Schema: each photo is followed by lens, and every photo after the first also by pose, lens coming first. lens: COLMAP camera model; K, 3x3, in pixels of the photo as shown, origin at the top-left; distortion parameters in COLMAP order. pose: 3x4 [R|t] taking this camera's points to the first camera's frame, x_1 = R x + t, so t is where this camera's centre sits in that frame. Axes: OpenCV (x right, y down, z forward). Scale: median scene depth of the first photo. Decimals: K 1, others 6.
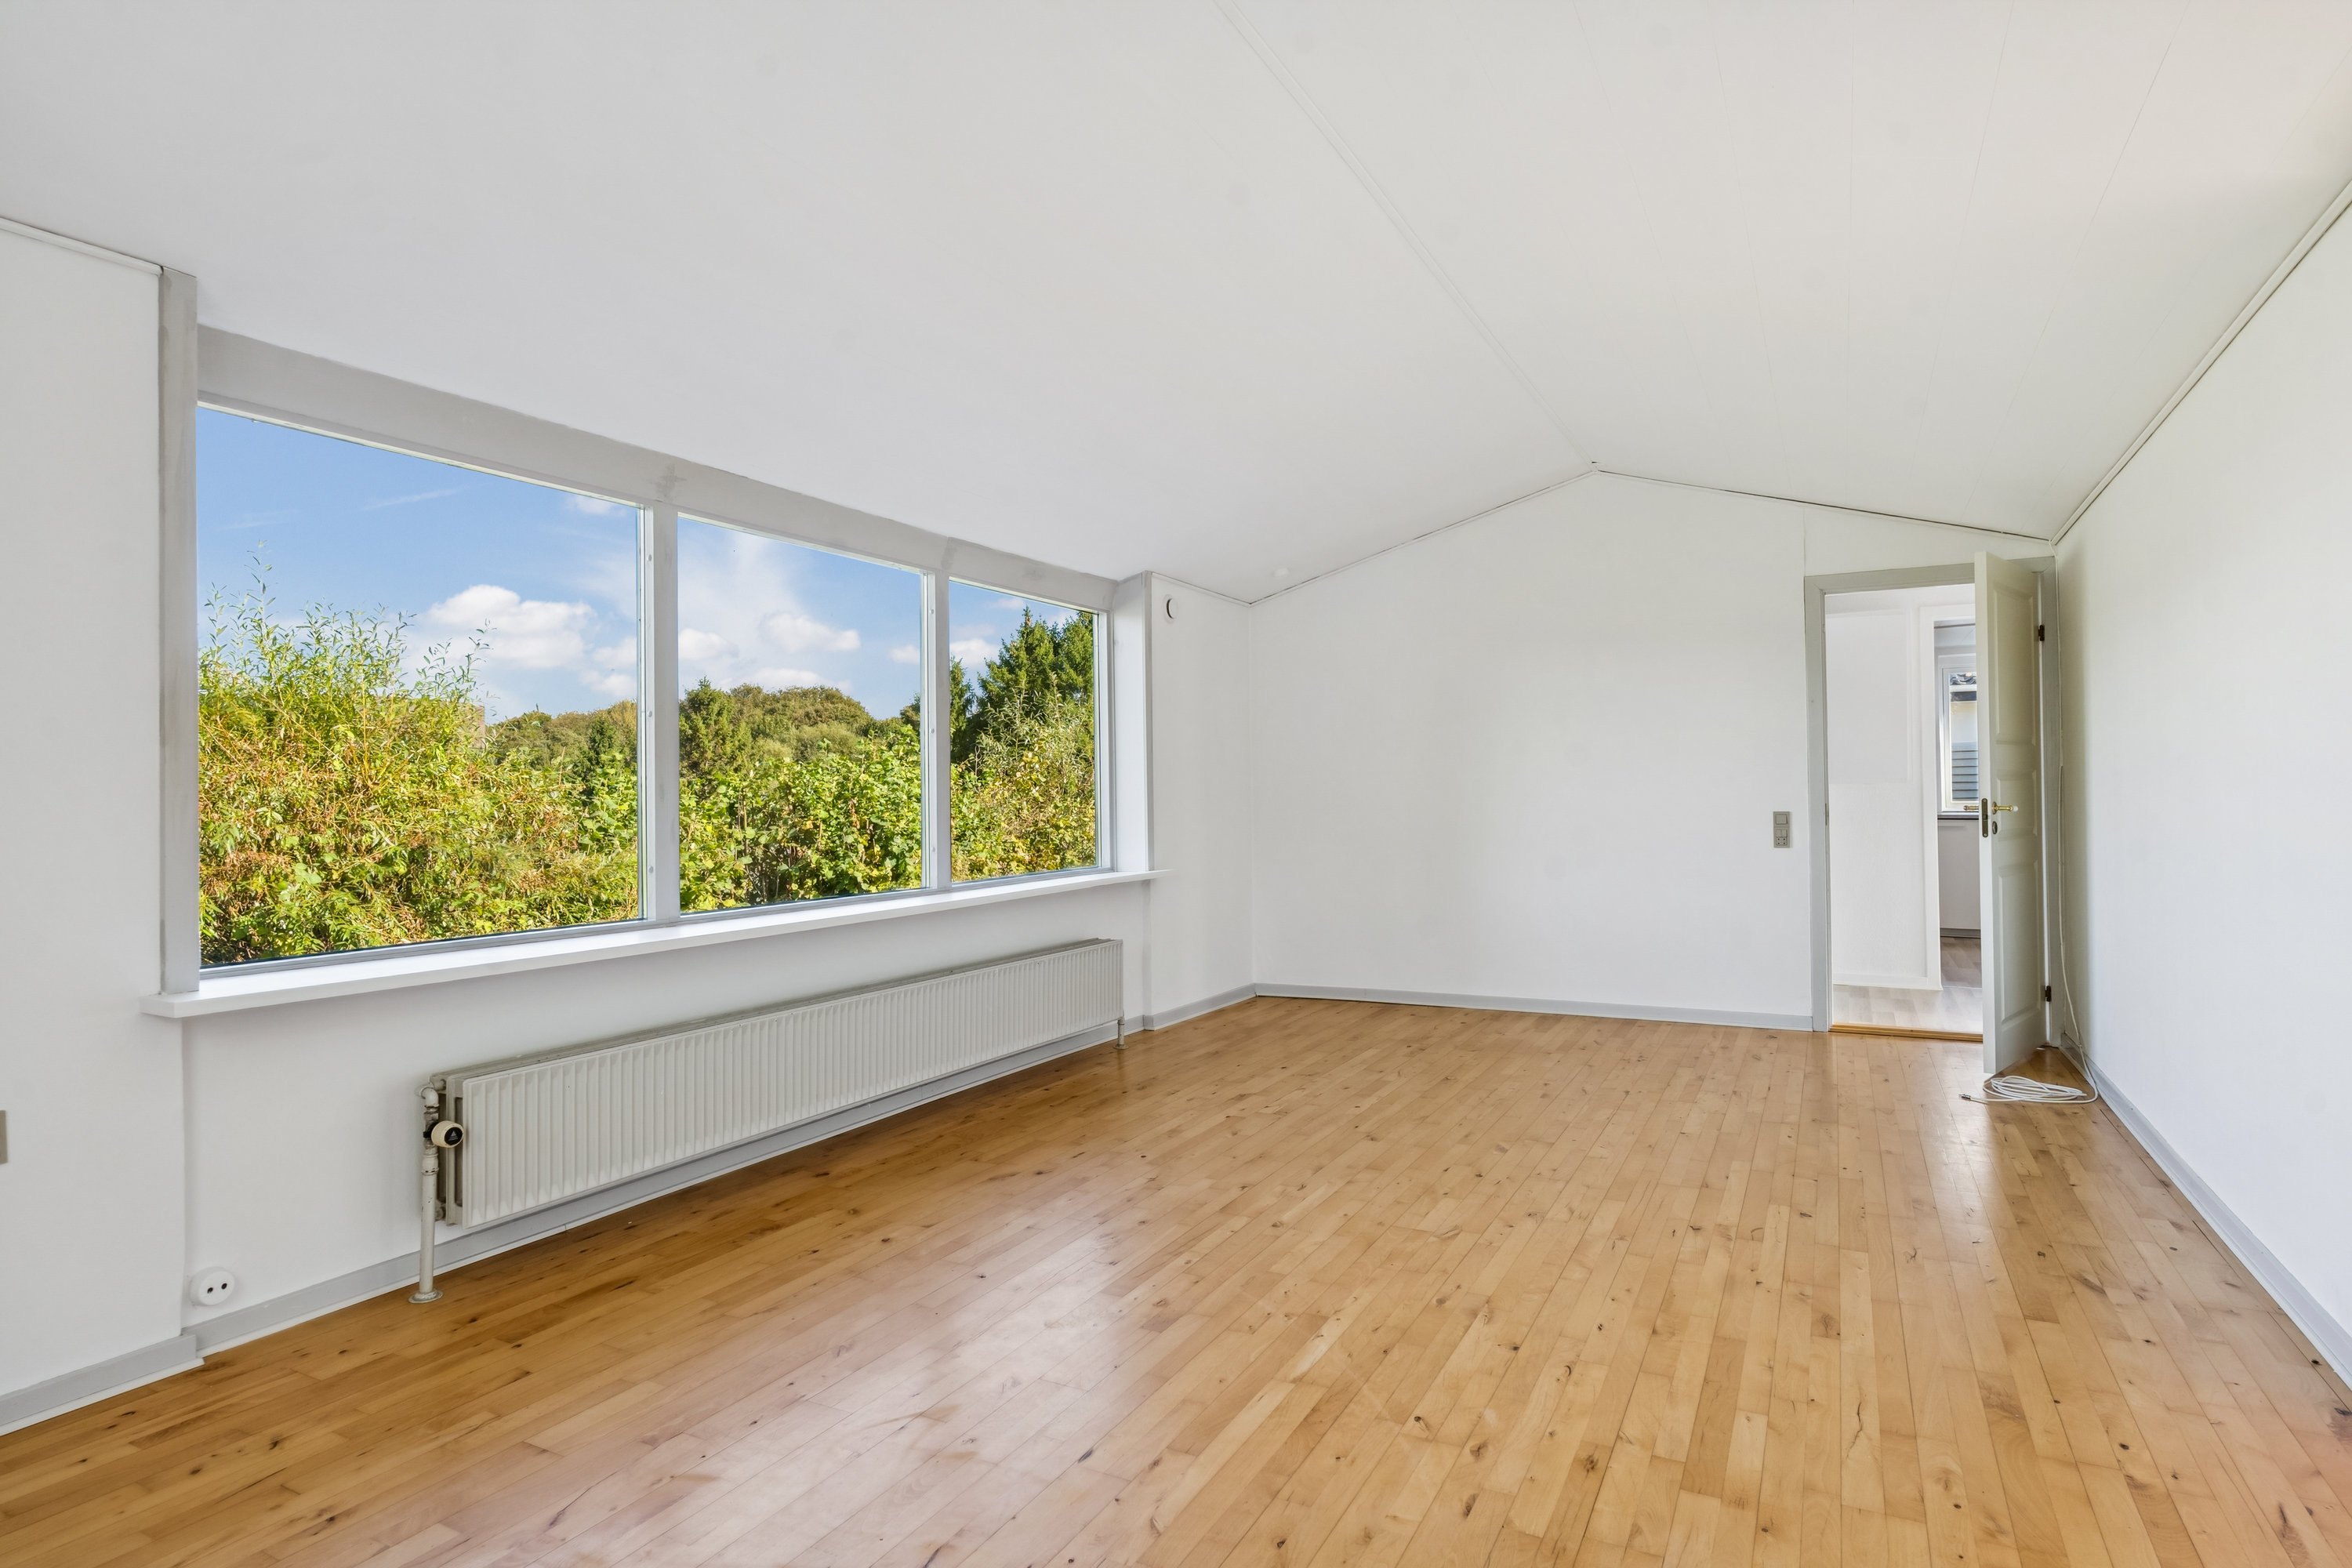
lens RADIAL K [[1251.8, 0, 1173.3], [0, 1251.8, 780.8], [0, 0, 1]] dist [-0.003893, -0.001182]
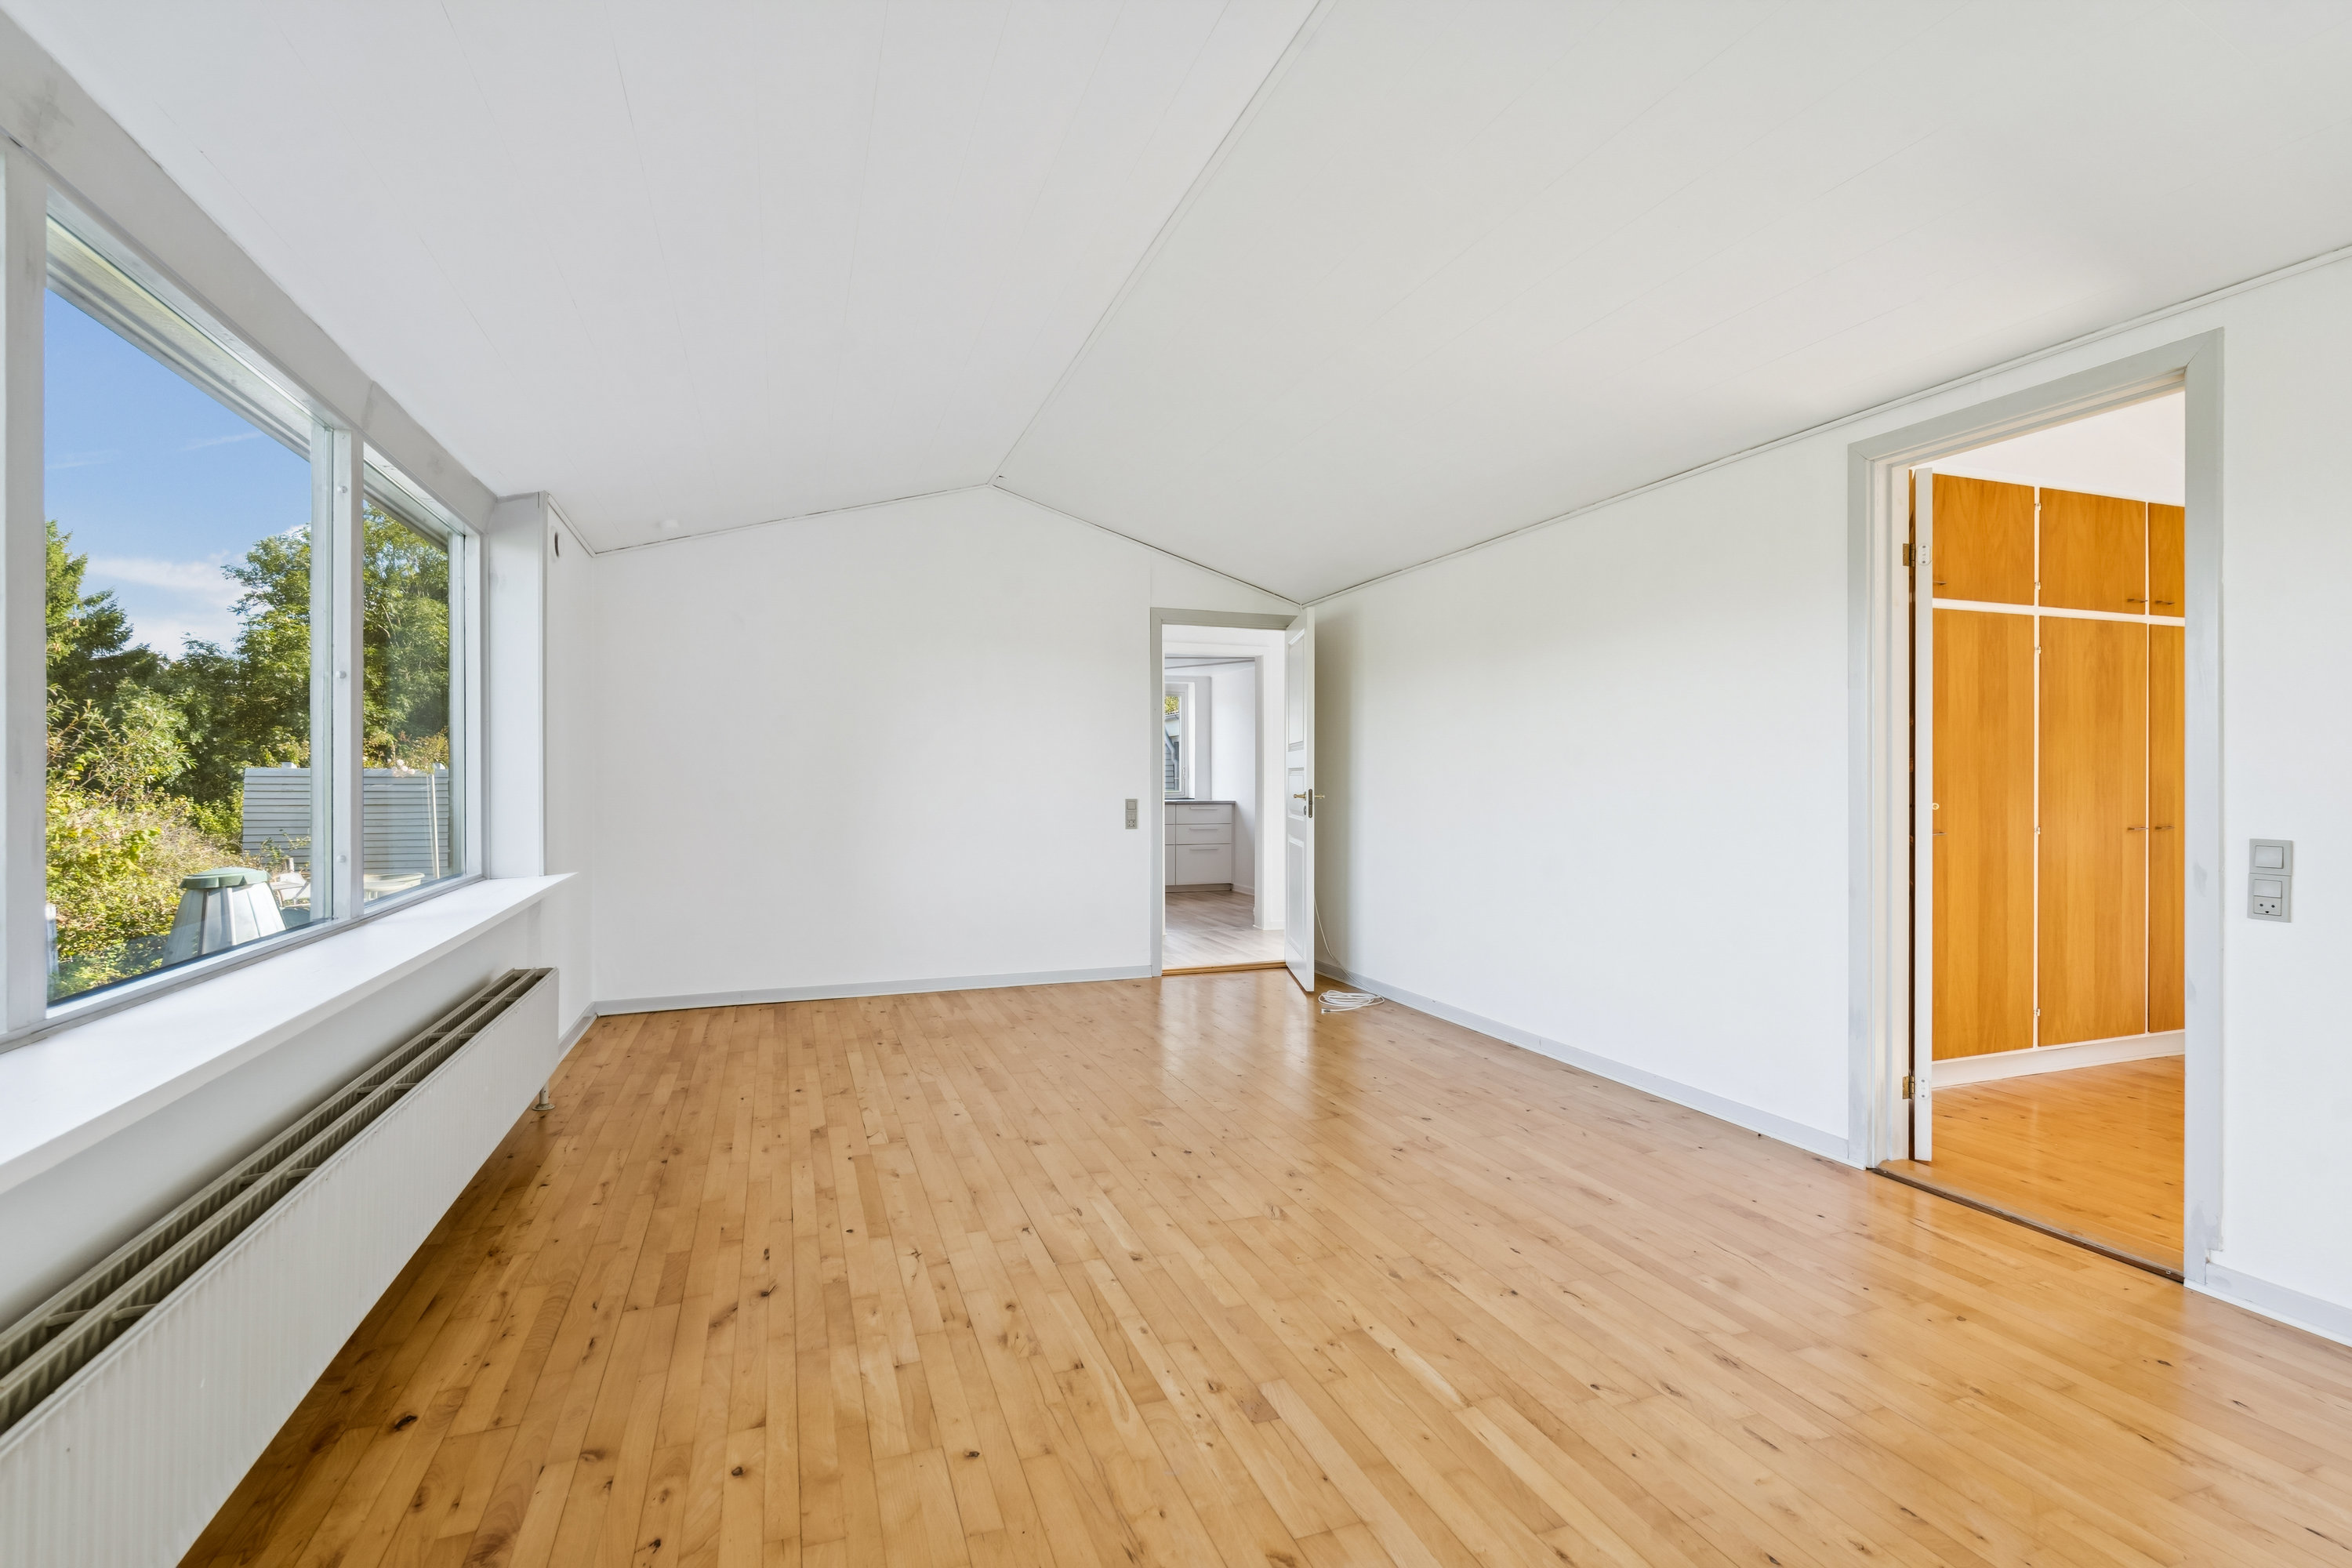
lens RADIAL K [[1097.6, 0, 1182.8], [0, 1097.6, 782.4], [0, 0, 1]] dist [-0.003657, 0.000636]
pose [[0.662299, 0.010008, 0.749173, -0.472076], [-0.018403, 0.999826, 0.002912, 0.007665], [-0.749014, -0.015716, 0.662368, 0.434613]]
